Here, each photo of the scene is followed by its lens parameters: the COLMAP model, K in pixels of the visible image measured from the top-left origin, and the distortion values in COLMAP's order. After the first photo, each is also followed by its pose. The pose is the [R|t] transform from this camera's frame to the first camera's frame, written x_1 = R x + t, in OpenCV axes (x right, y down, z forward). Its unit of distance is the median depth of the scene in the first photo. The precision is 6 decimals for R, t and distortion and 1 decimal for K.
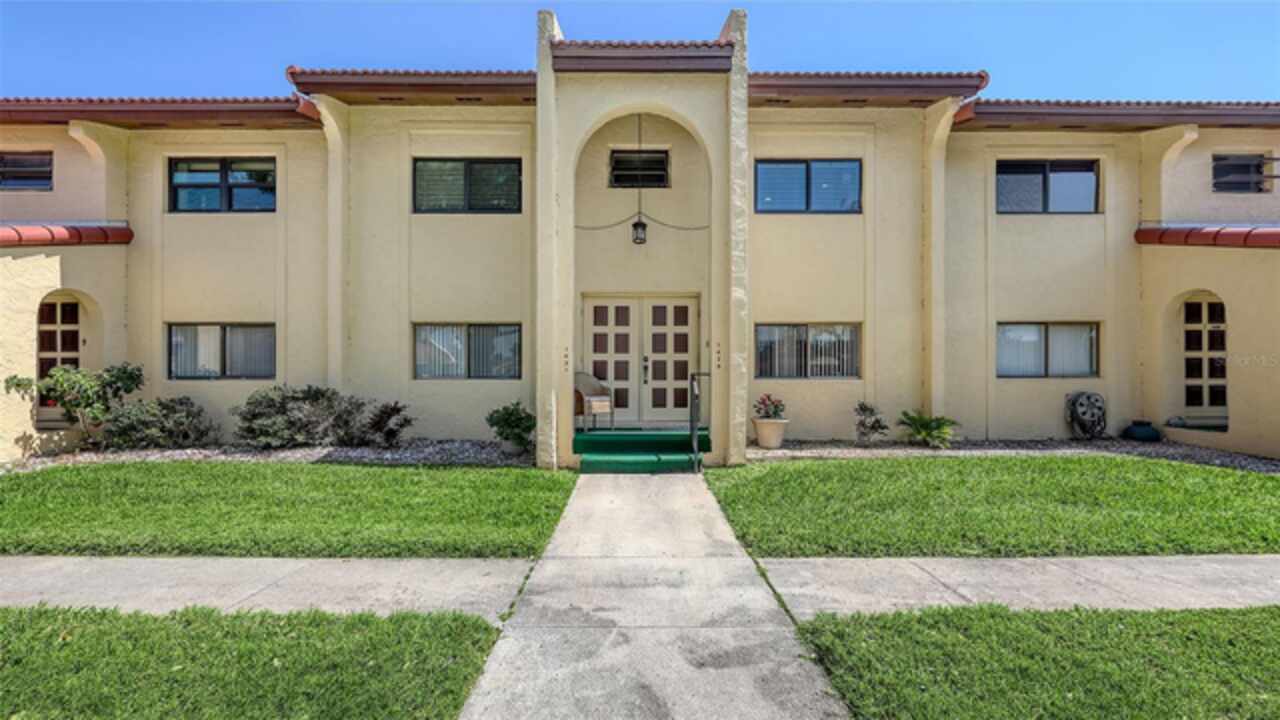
lens RADIAL K [[449.2, 0, 659.8], [0, 449.2, 379.3], [0, 0, 1]] dist [0.009728, -0.002980]
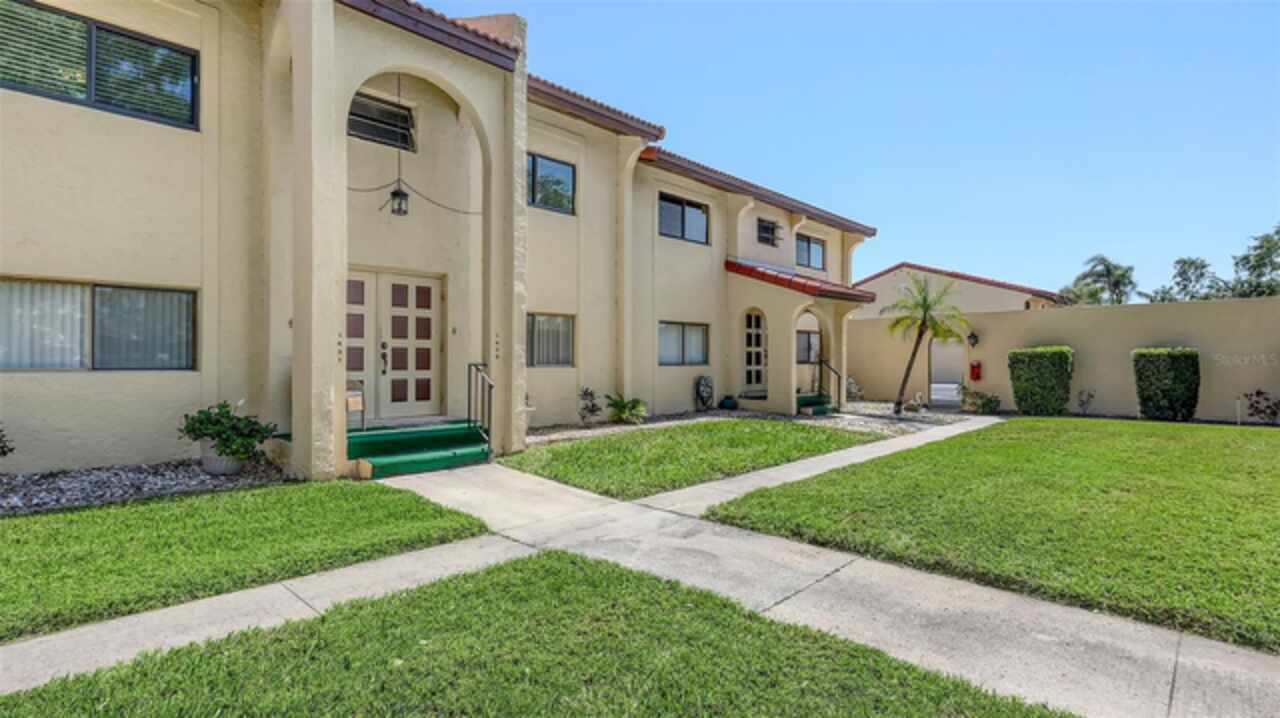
lens RADIAL K [[618.4, 0, 649.8], [0, 618.4, 358.9], [0, 0, 1]] dist [0.030025, 0.000402]
pose [[0.690097, 0.002900, 0.723711, -0.543956], [-0.002242, 0.999996, -0.001868, -0.019061], [-0.723714, -0.000334, 0.690100, -0.177254]]
